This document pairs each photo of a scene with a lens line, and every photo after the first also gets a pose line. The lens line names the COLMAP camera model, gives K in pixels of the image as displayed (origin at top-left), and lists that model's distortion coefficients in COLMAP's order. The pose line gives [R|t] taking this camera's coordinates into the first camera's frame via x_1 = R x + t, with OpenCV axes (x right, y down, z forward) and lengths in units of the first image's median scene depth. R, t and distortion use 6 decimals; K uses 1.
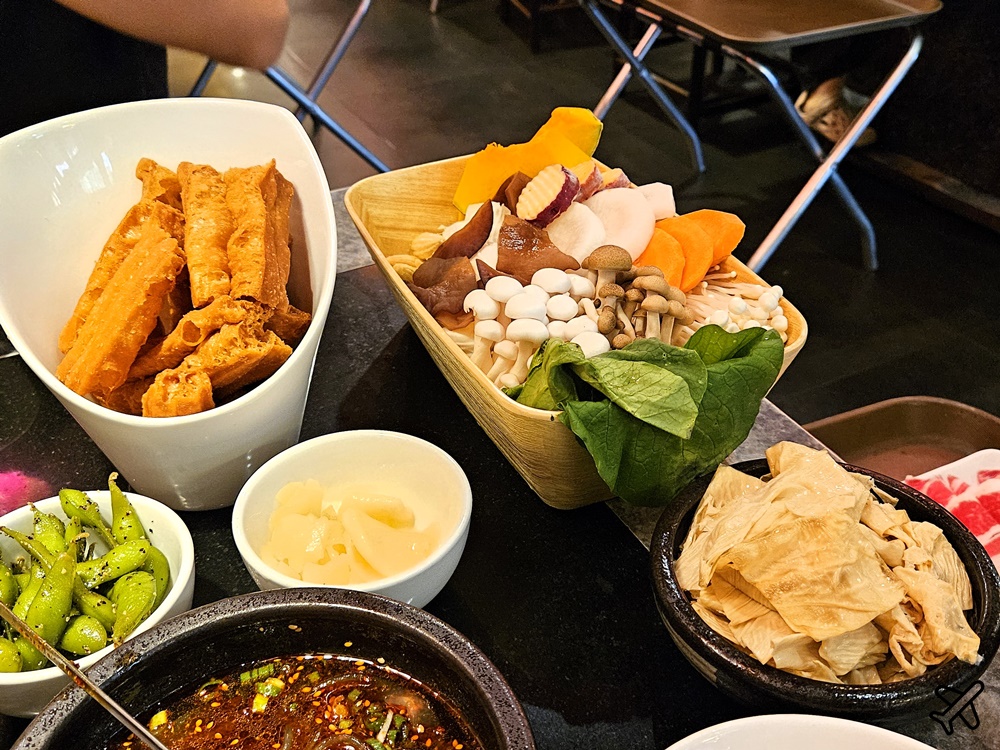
lens RADIAL K [[956.4, 0, 500.0], [0, 956.4, 375.0], [0, 0, 1]] dist [0.080796, -0.102426]
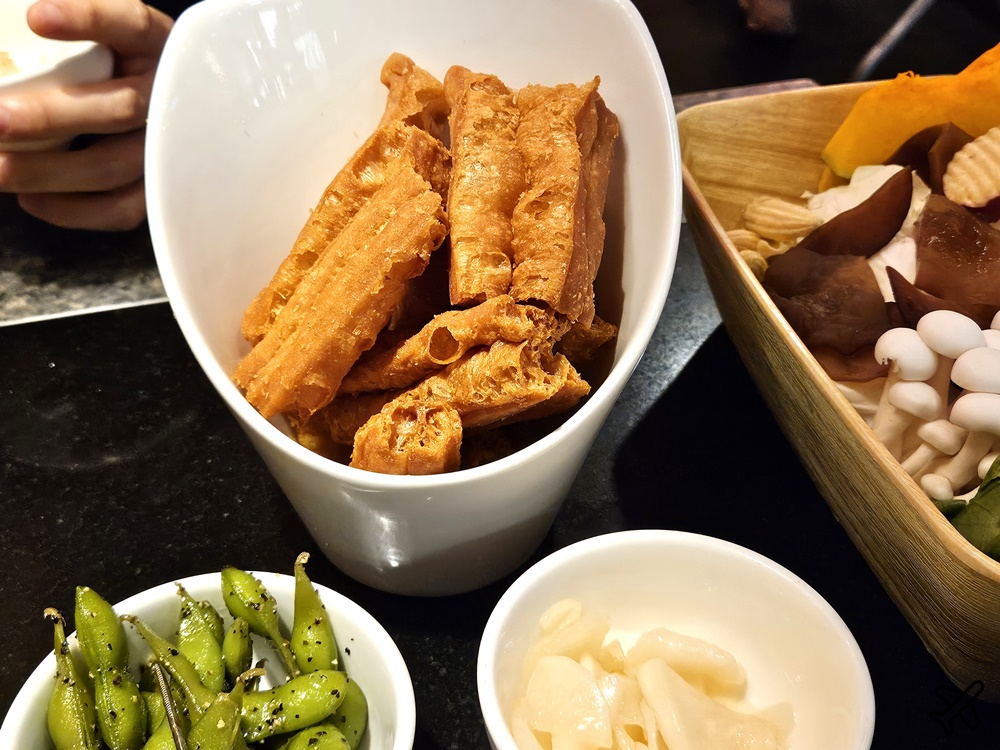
lens RADIAL K [[1095.1, 0, 499.9], [0, 1095.1, 337.4], [0, 0, 1]] dist [0.083697, -0.192766]
pose [[0.979583, 0.140651, -0.143650, -0.180691], [-0.133210, 0.989257, 0.060213, -0.096460], [0.150576, -0.039848, 0.987795, 0.294531]]
